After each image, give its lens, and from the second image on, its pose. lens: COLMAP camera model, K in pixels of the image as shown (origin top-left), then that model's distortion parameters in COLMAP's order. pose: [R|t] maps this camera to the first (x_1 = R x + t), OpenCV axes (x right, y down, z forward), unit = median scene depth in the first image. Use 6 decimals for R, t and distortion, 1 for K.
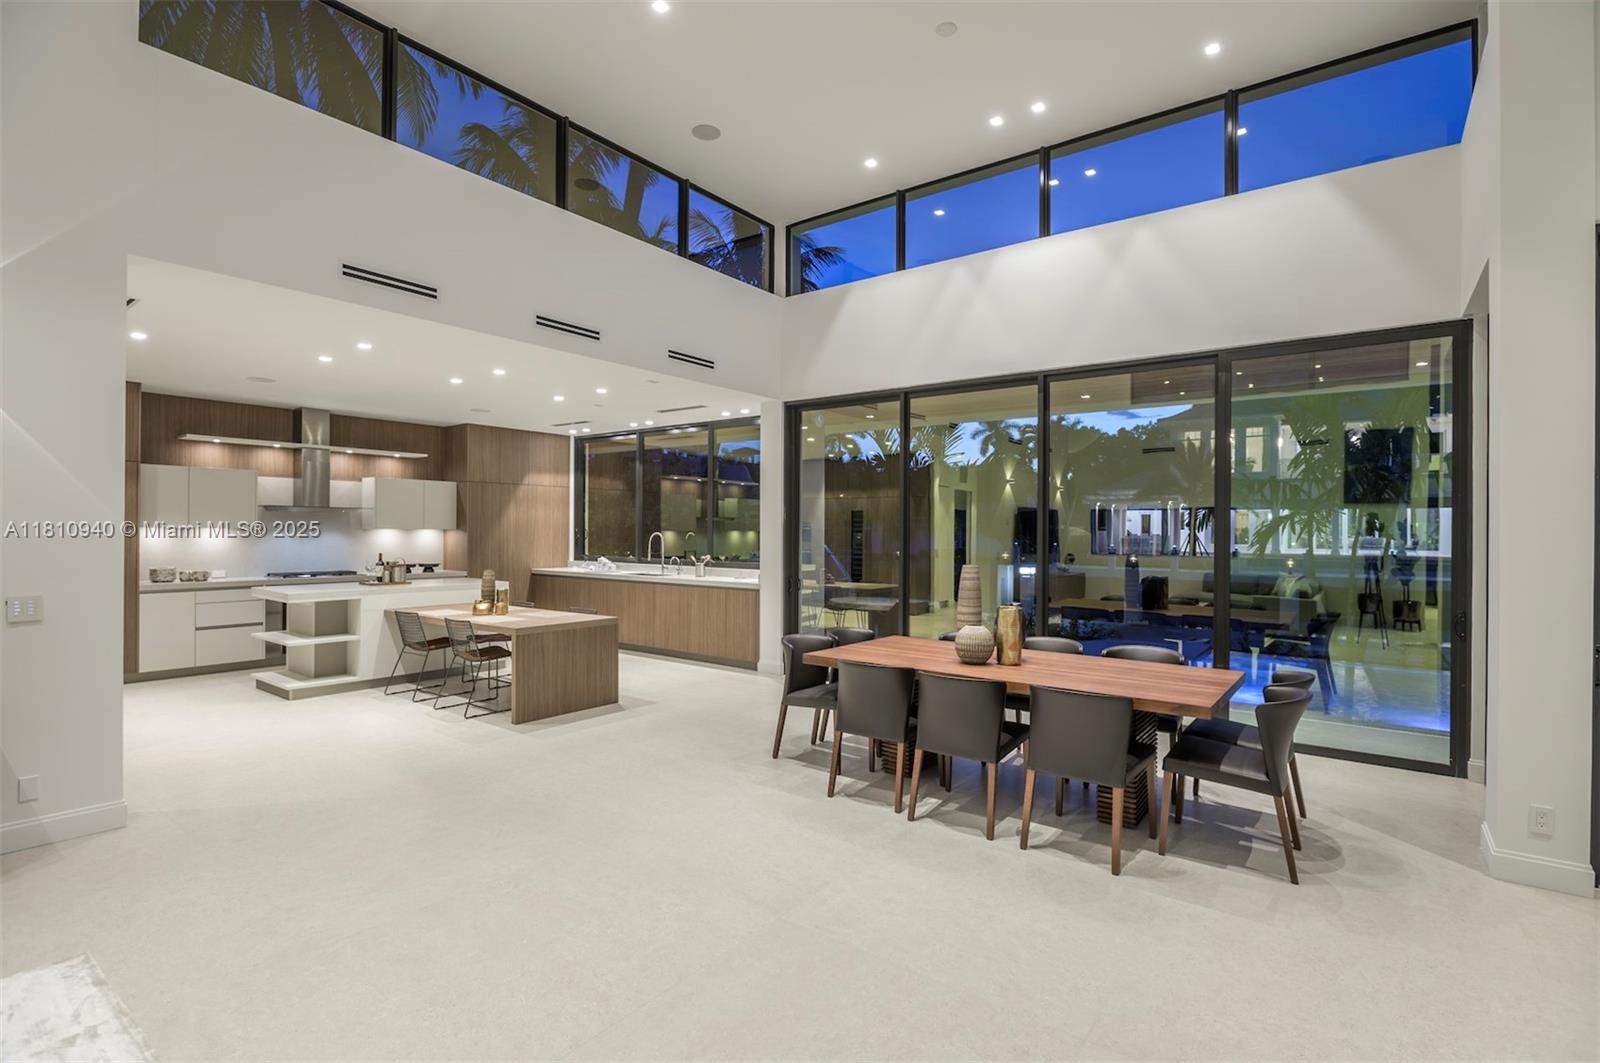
lens RADIAL K [[752.4, 0, 806.4], [0, 752.4, 531.3], [0, 0, 1]] dist [-0.012076, 0.000348]
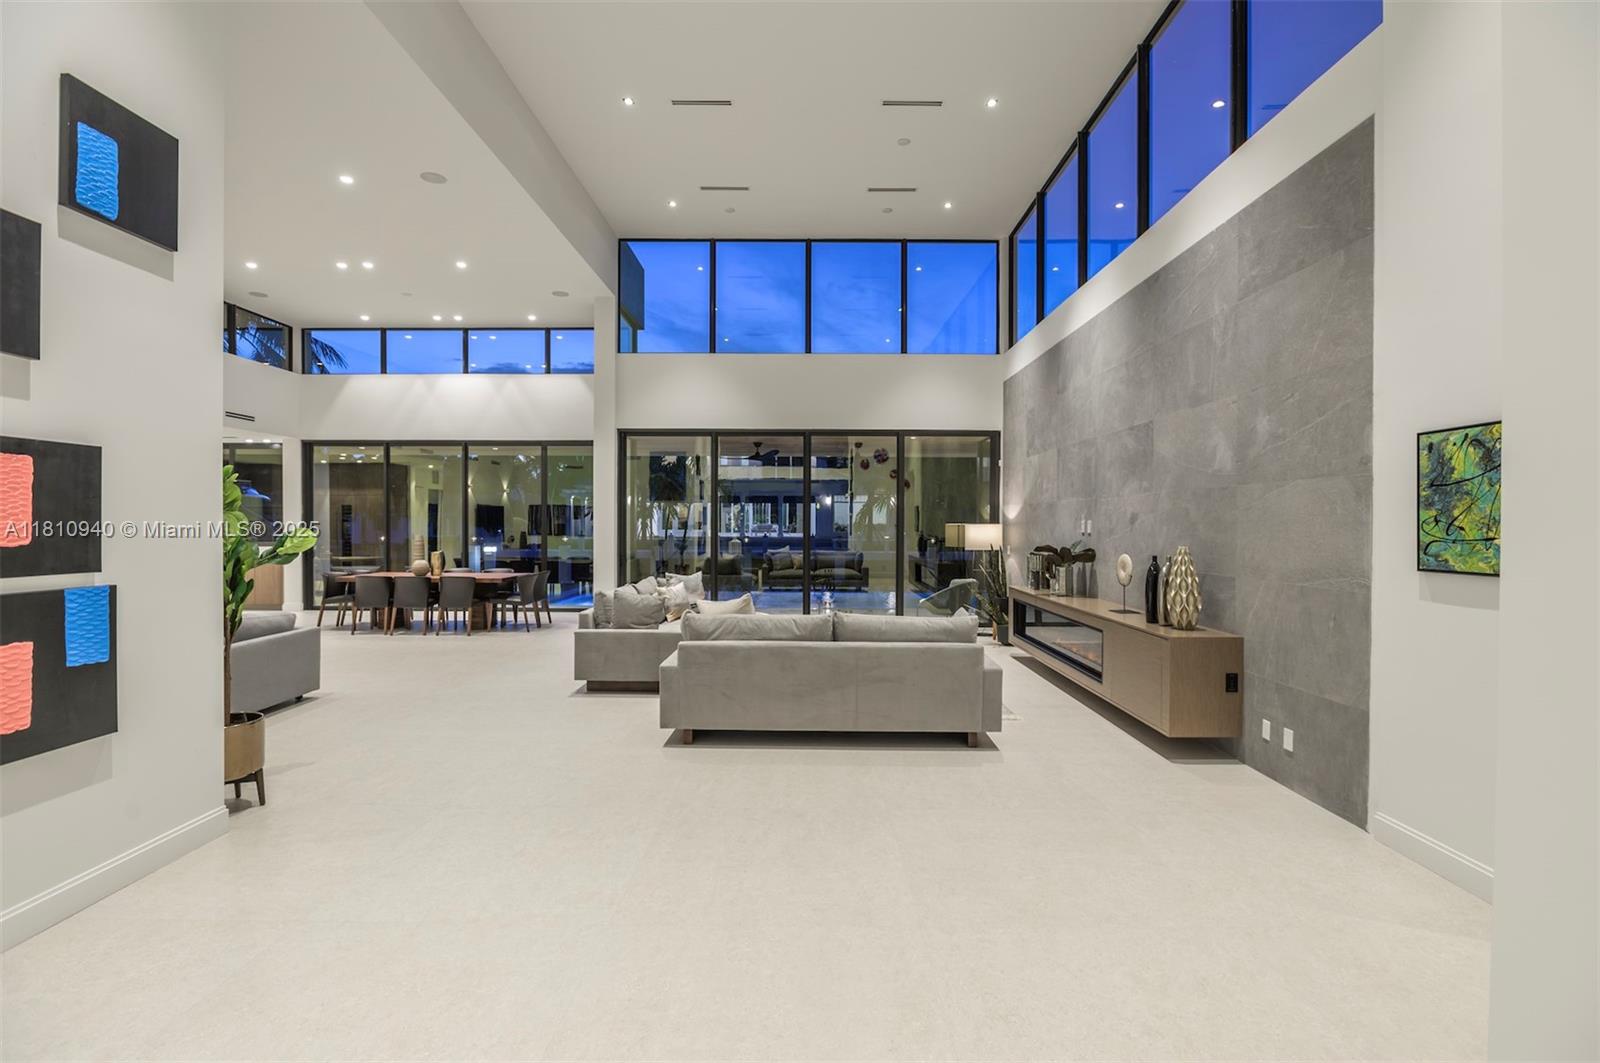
lens RADIAL K [[752.4, 0, 806.4], [0, 752.4, 531.3], [0, 0, 1]] dist [-0.012076, 0.000348]
pose [[0.802959, -0.011496, 0.595923, -0.109440], [0.002511, 0.999870, 0.015905, -0.000524], [-0.596029, -0.011274, 0.802884, -0.853377]]
